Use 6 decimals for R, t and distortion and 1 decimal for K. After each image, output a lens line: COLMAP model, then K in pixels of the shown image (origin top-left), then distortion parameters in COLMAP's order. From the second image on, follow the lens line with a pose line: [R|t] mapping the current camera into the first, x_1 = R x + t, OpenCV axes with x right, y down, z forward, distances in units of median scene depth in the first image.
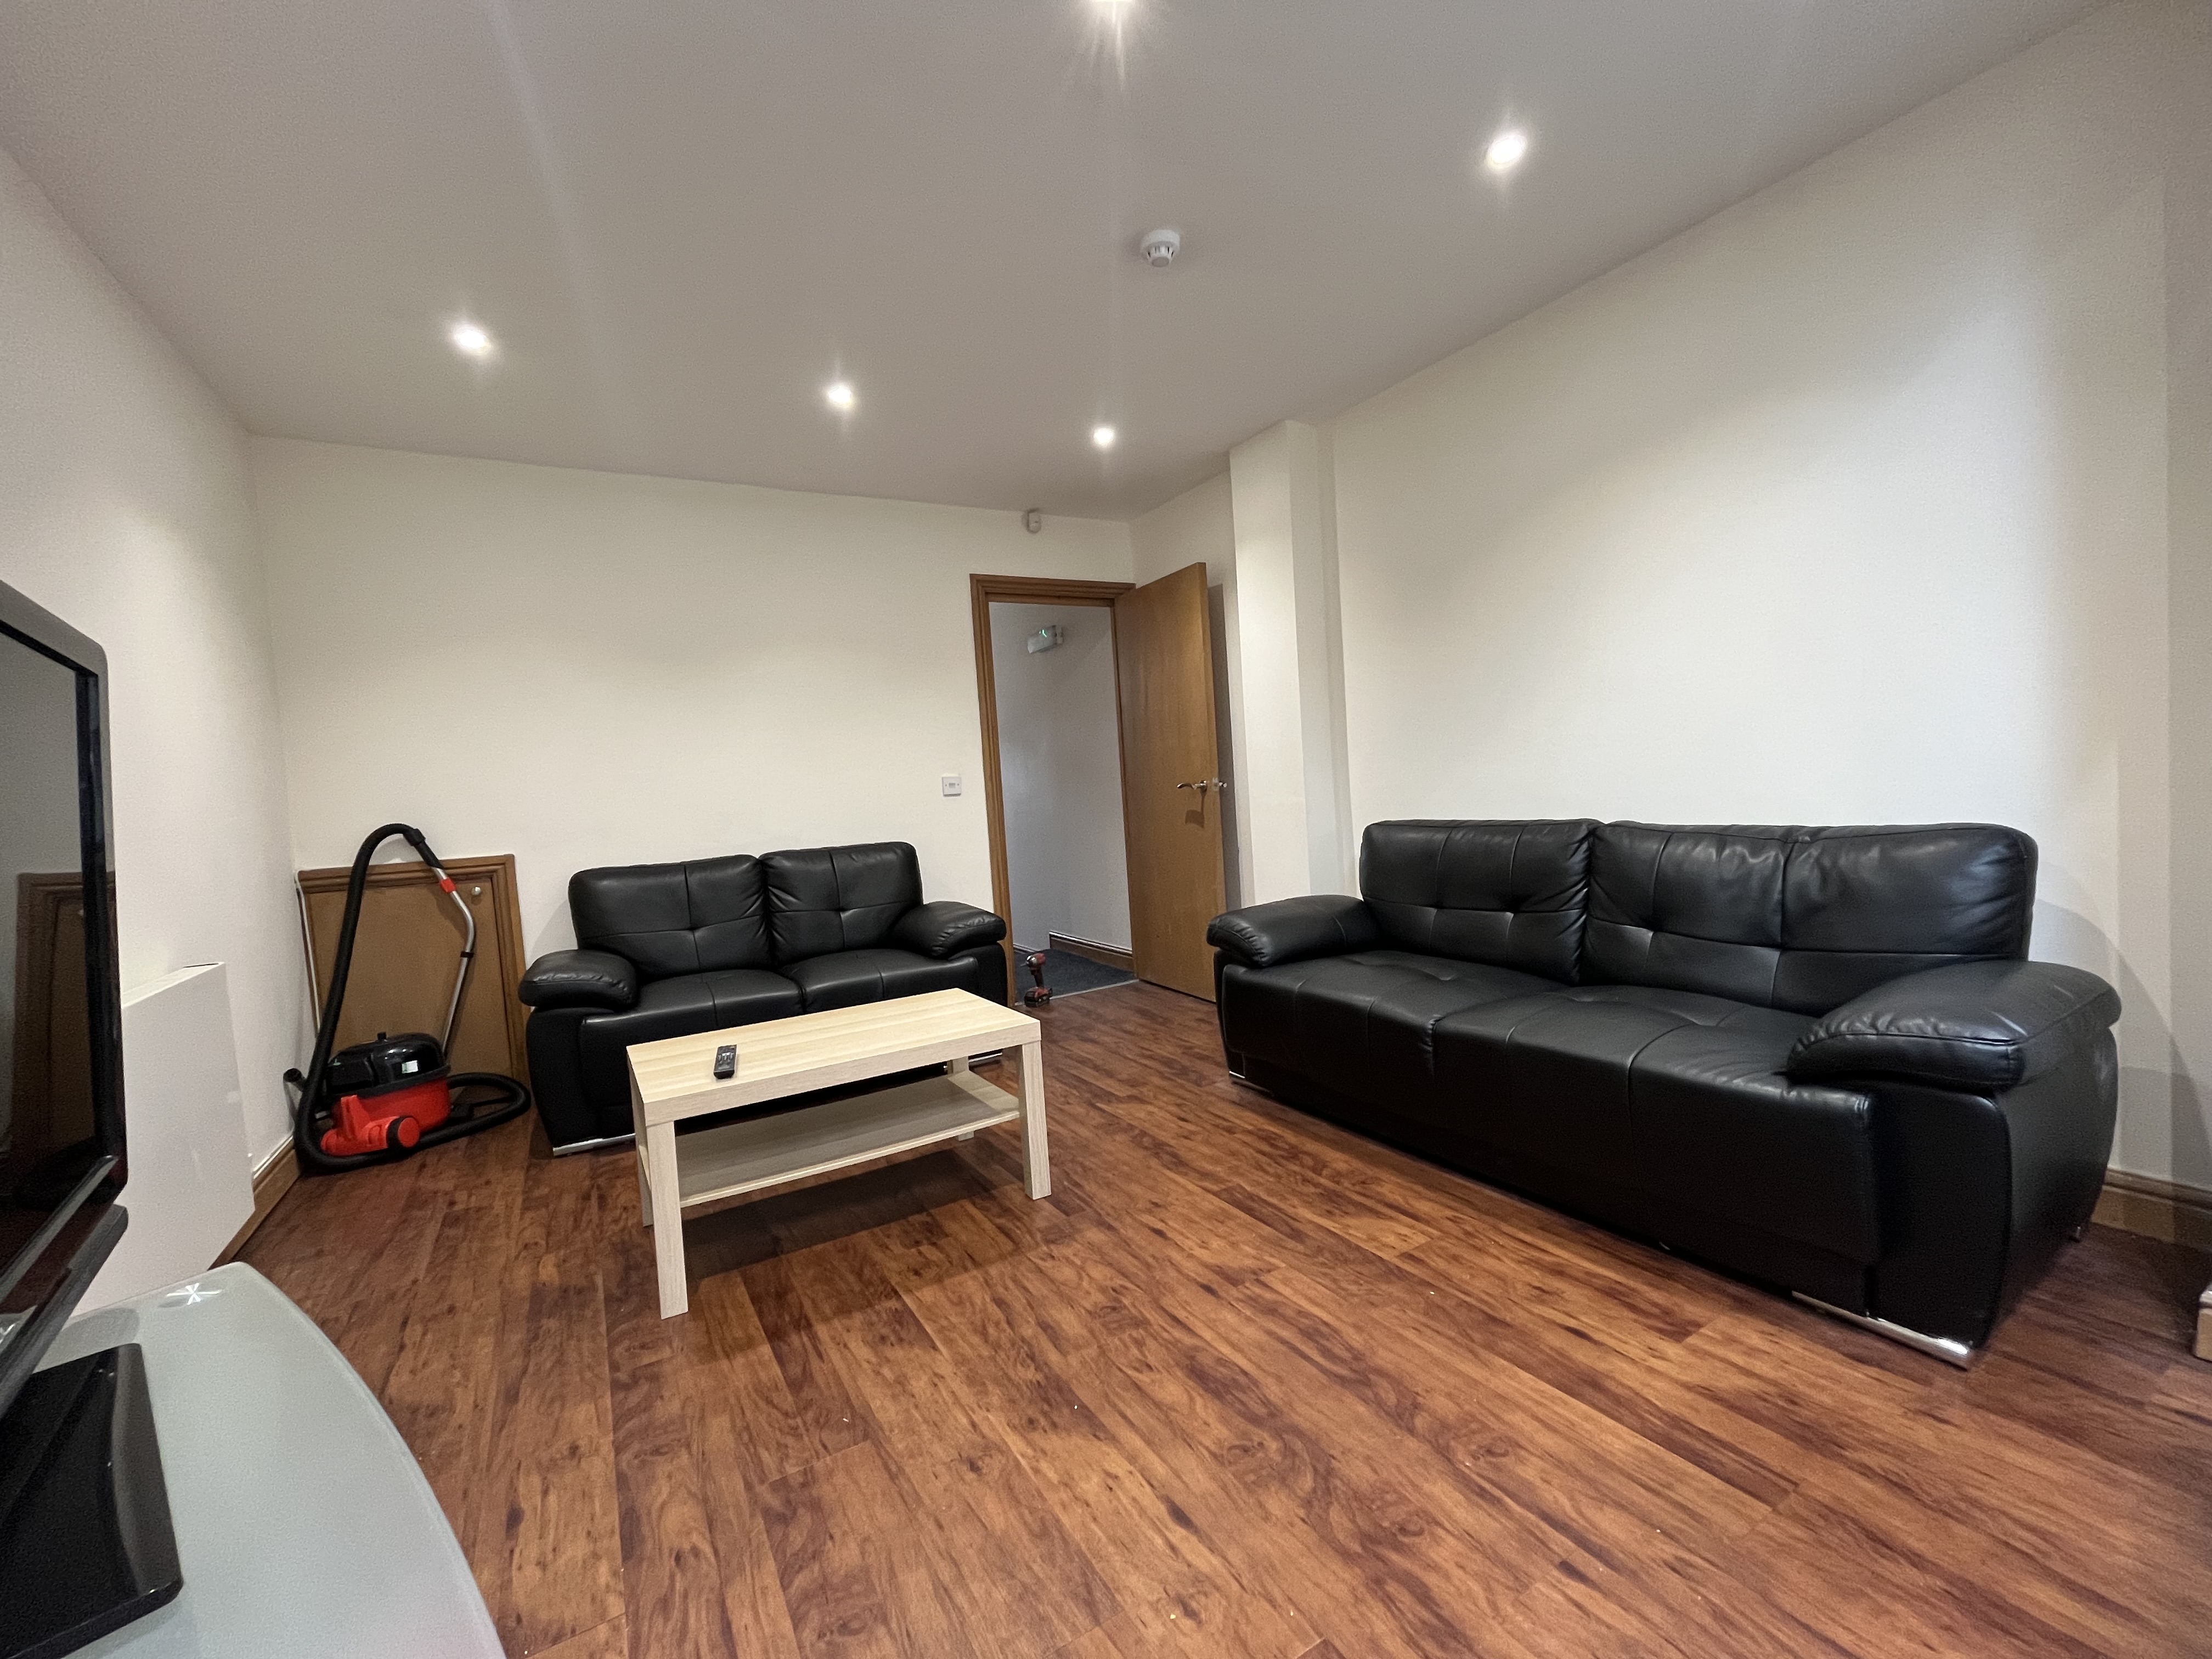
lens RADIAL K [[895.7, 0, 1097.8], [0, 895.7, 829.5], [0, 0, 1]] dist [-0.002093, -0.000028]
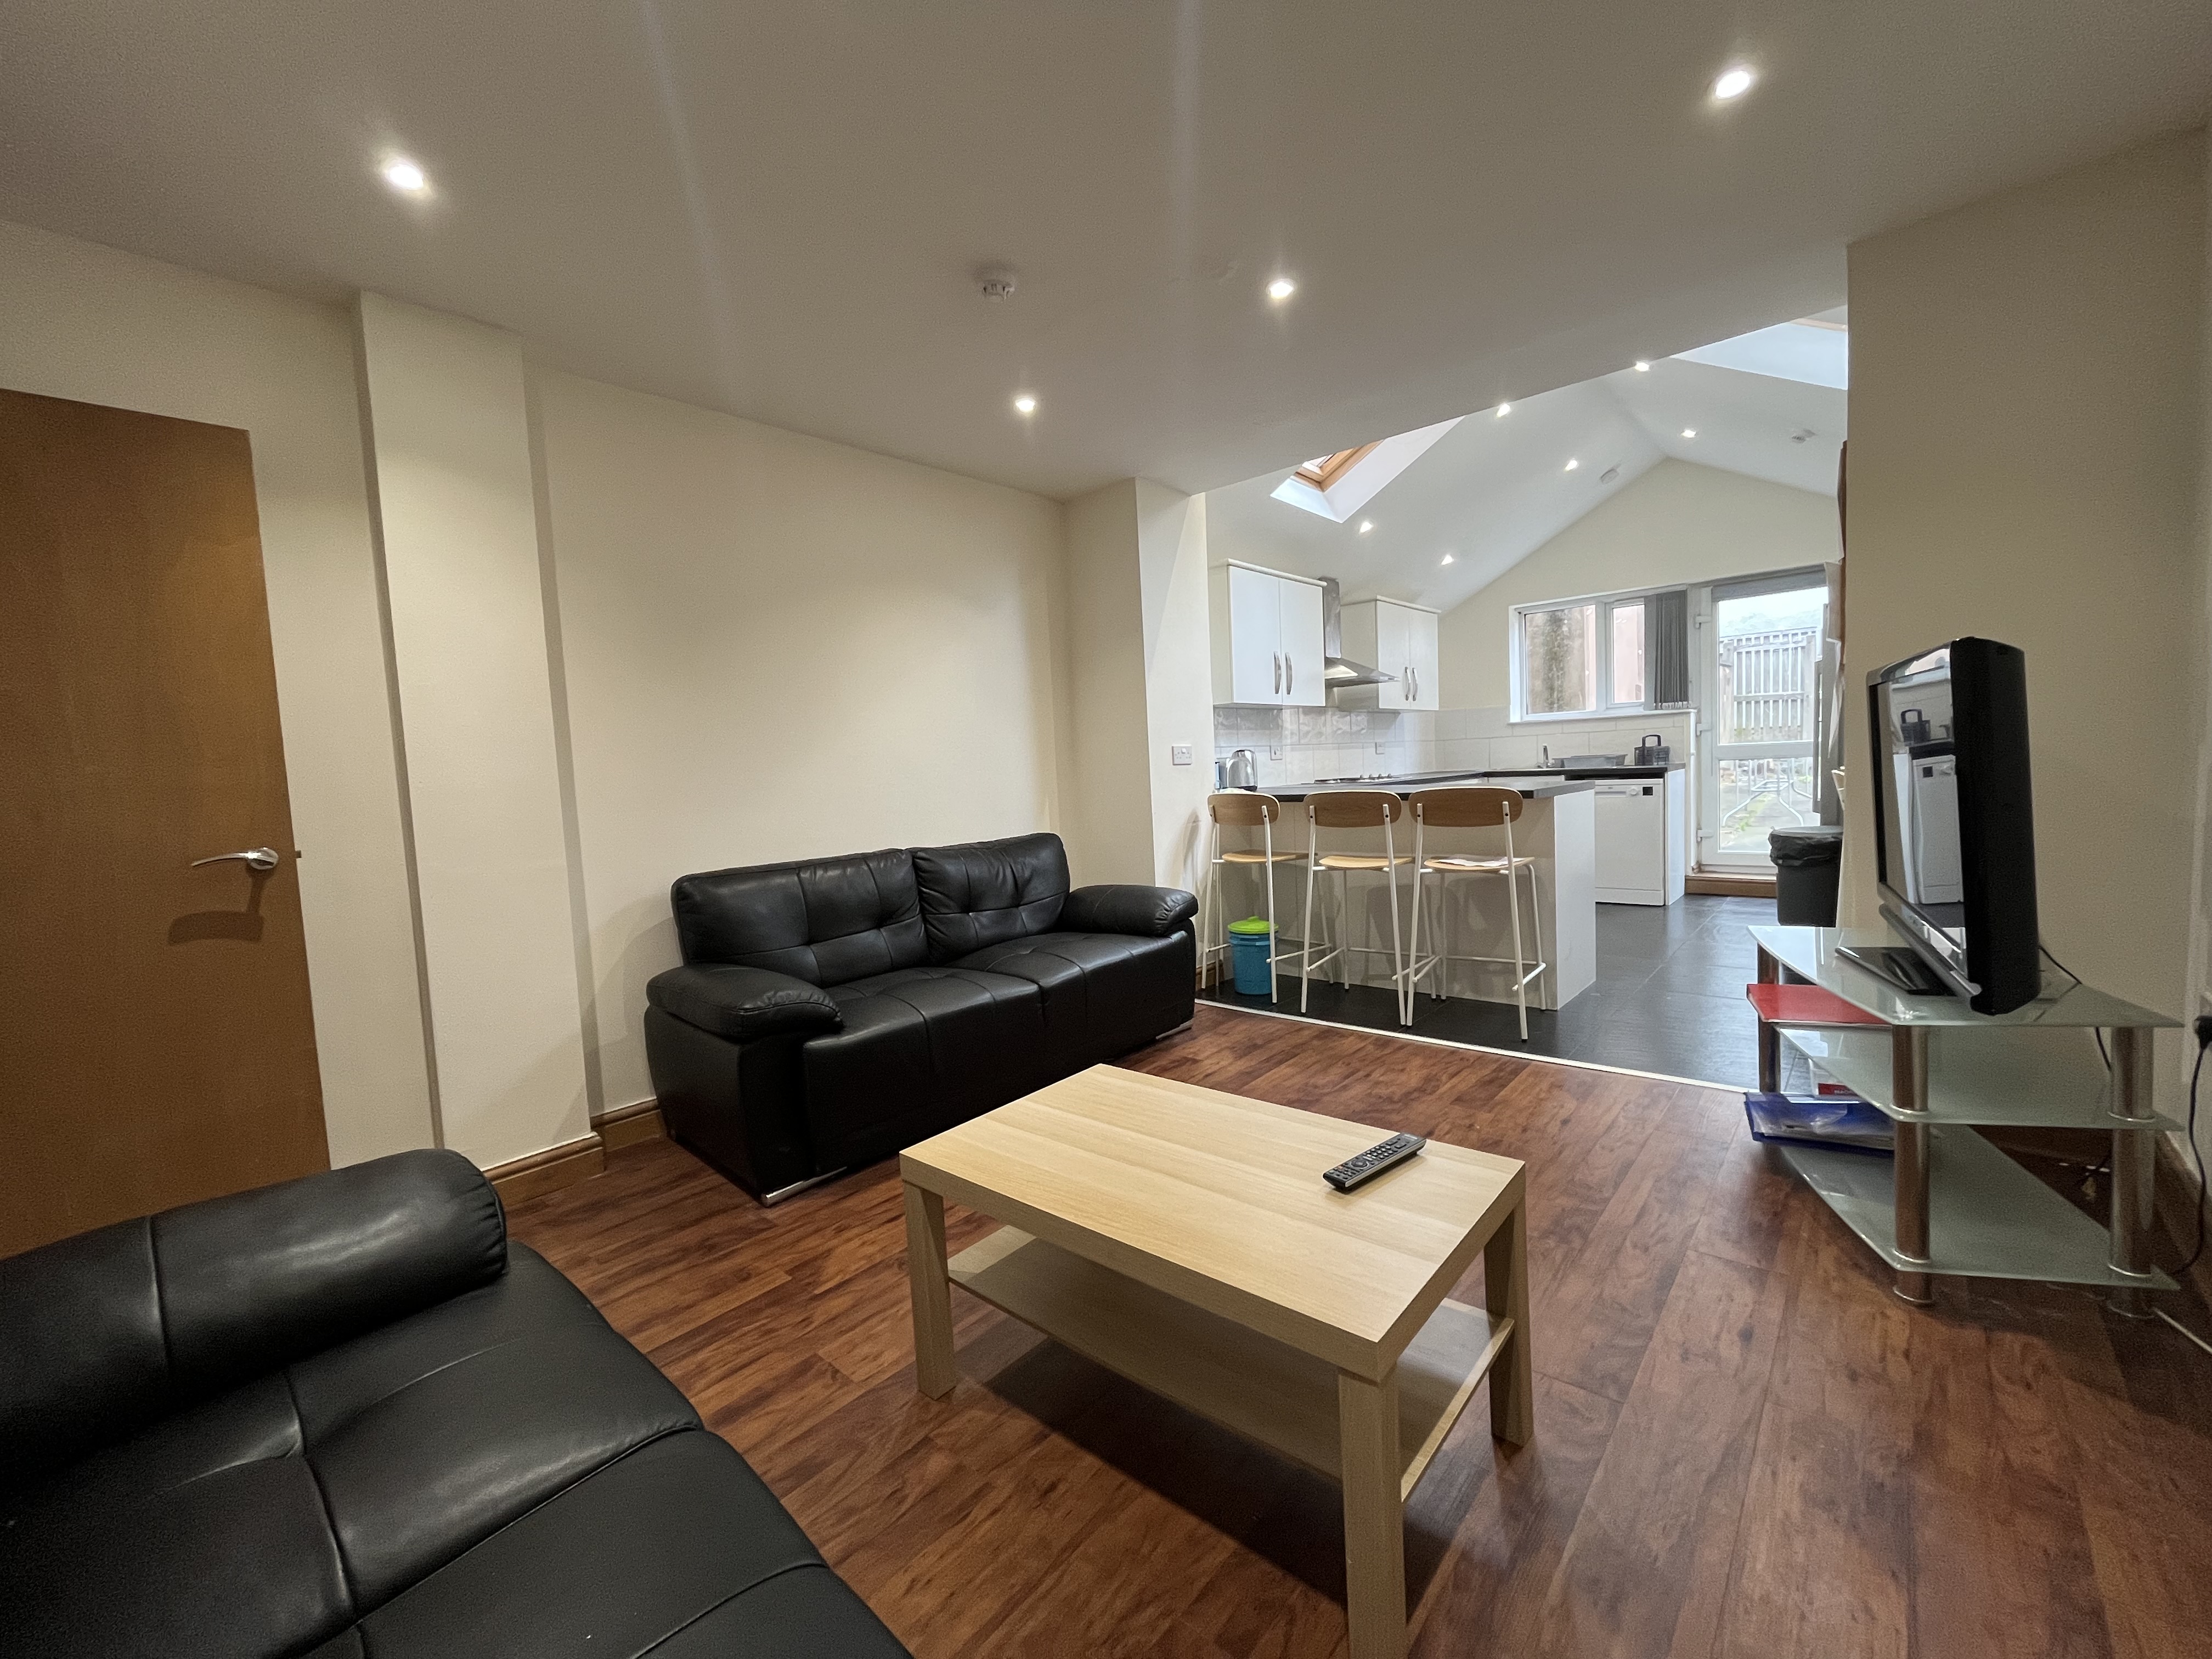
lens RADIAL K [[895.7, 0, 1097.8], [0, 895.7, 829.5], [0, 0, 1]] dist [-0.002093, -0.000028]
pose [[-0.296358, 0.014369, 0.954969, -1.379331], [0.116314, 0.992987, 0.021155, -0.054510], [-0.947968, 0.117345, -0.295951, 1.863581]]
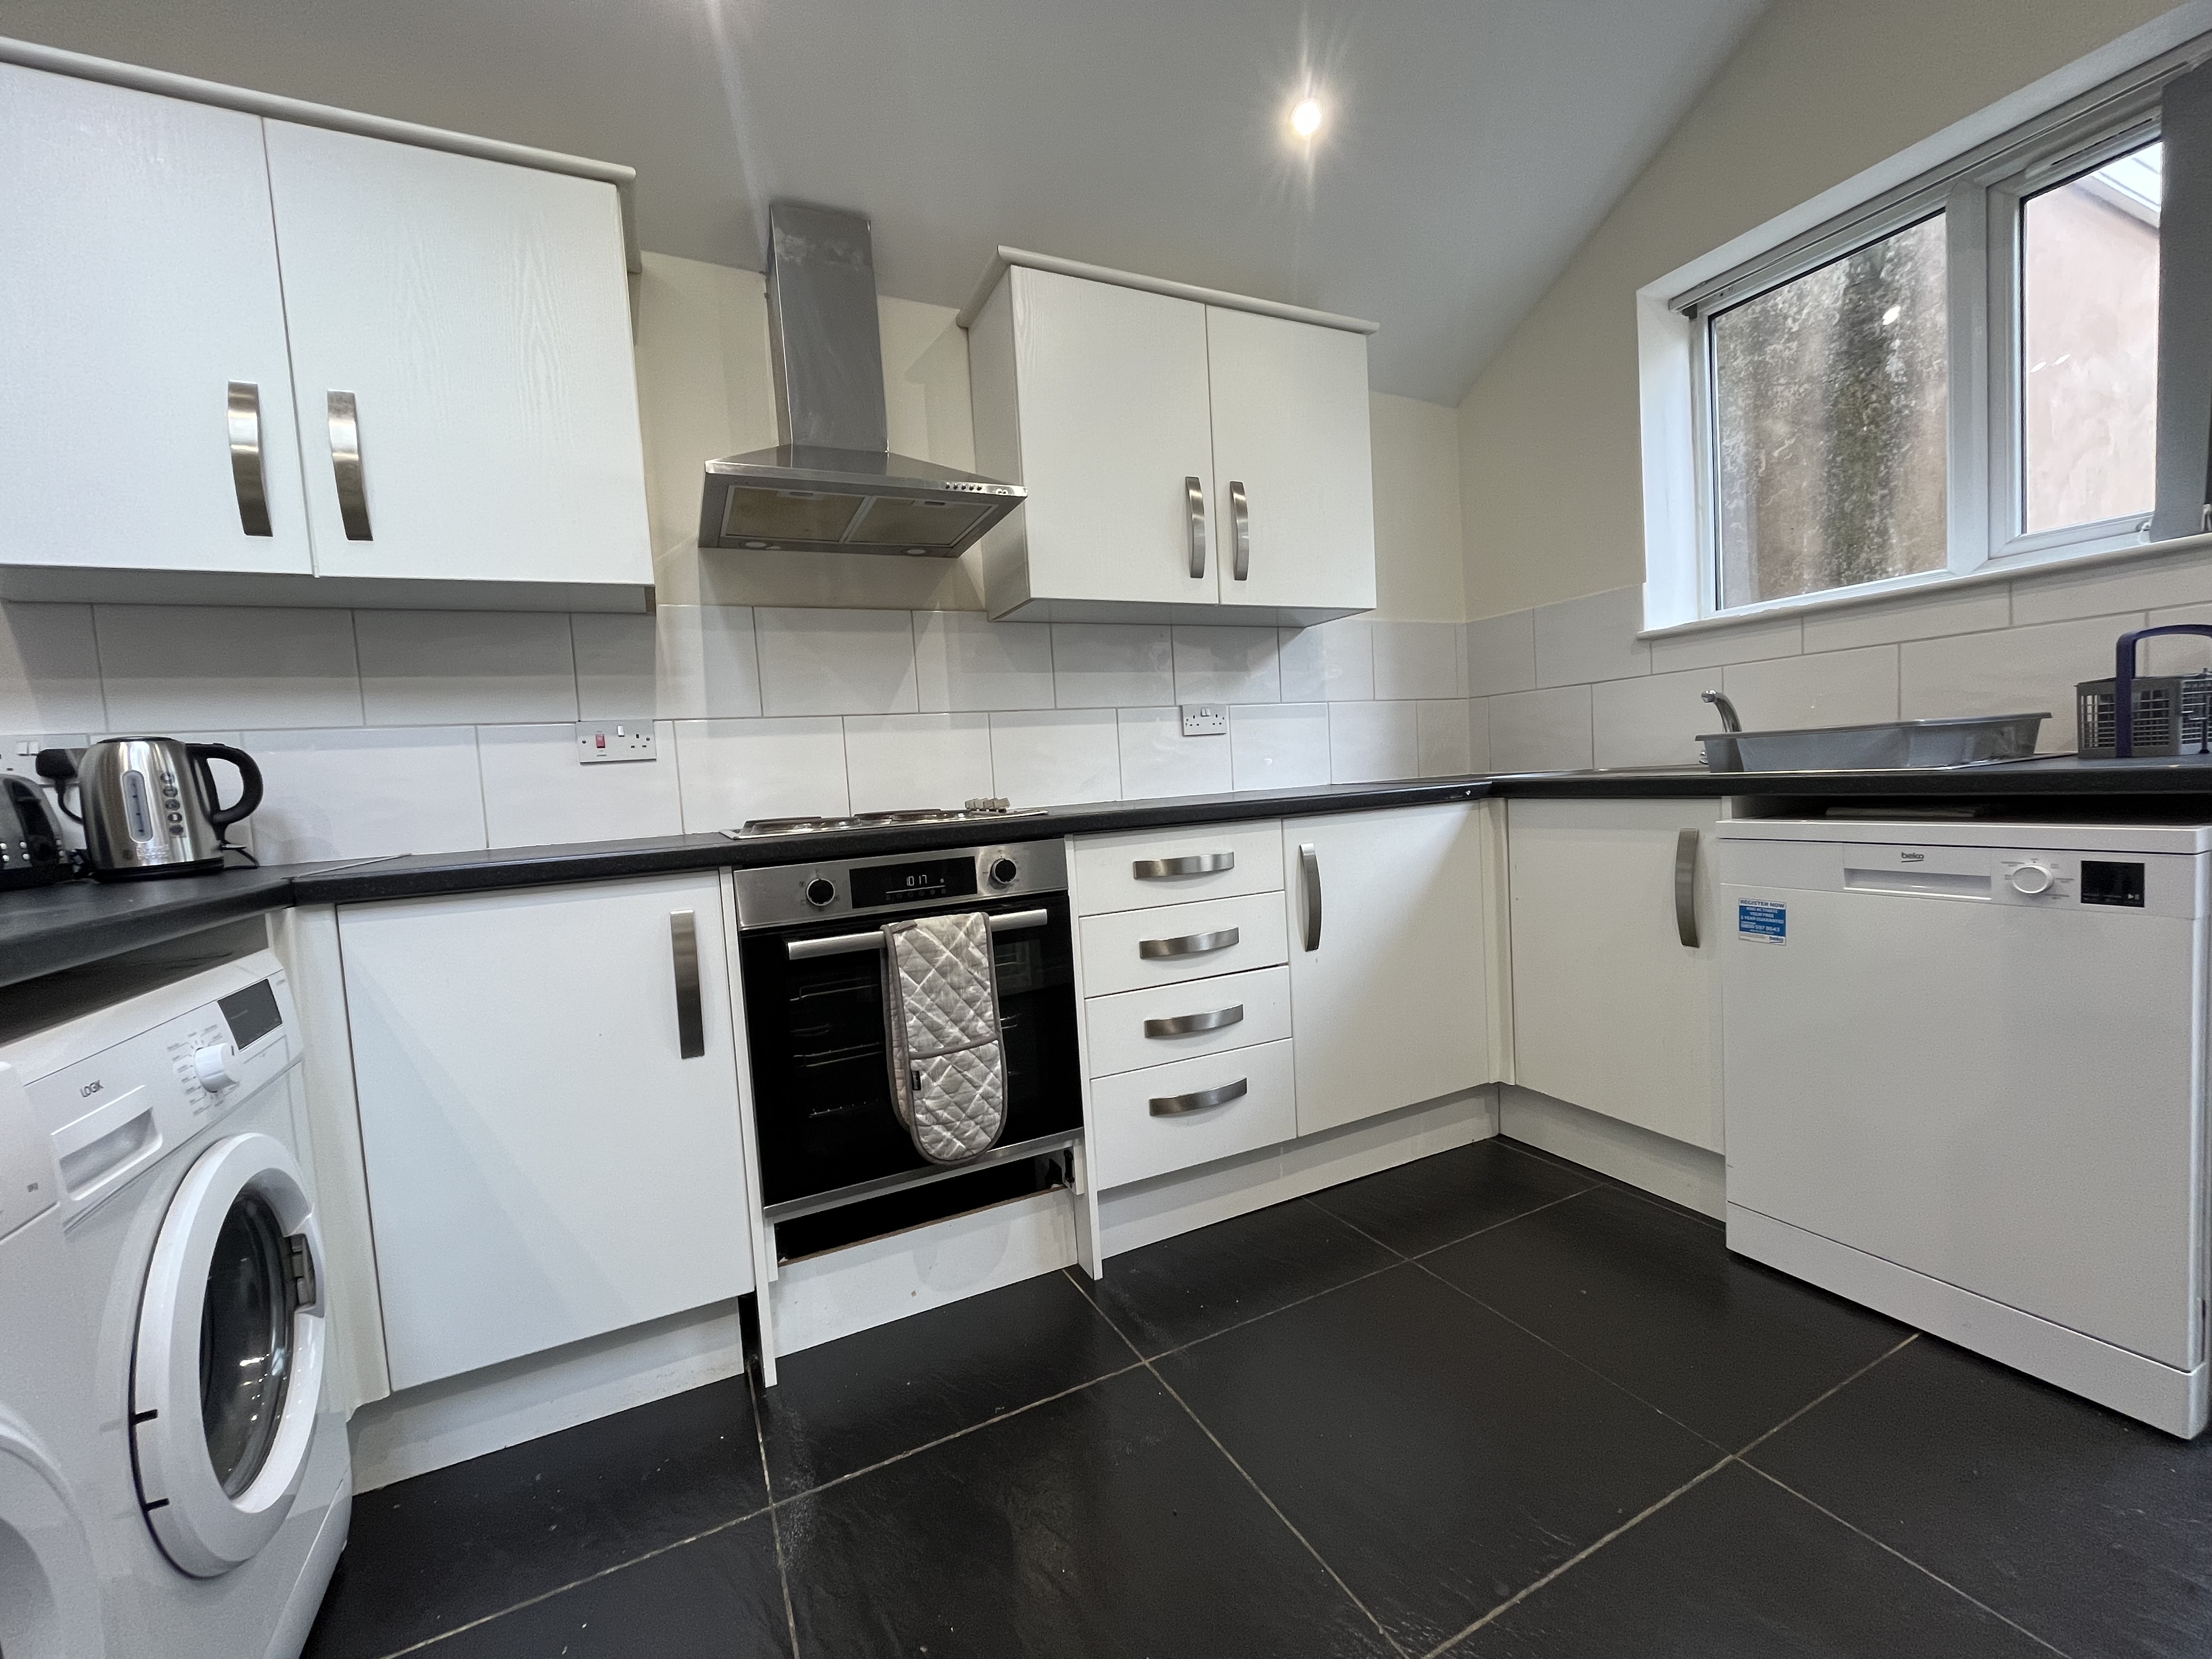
lens RADIAL K [[895.7, 0, 1097.8], [0, 895.7, 829.5], [0, 0, 1]] dist [-0.002093, -0.000028]
pose [[0.080661, 0.000690, 0.996741, 0.761588], [0.106254, 0.994296, -0.009287, 0.001337], [-0.991062, 0.106656, 0.080127, -0.753248]]
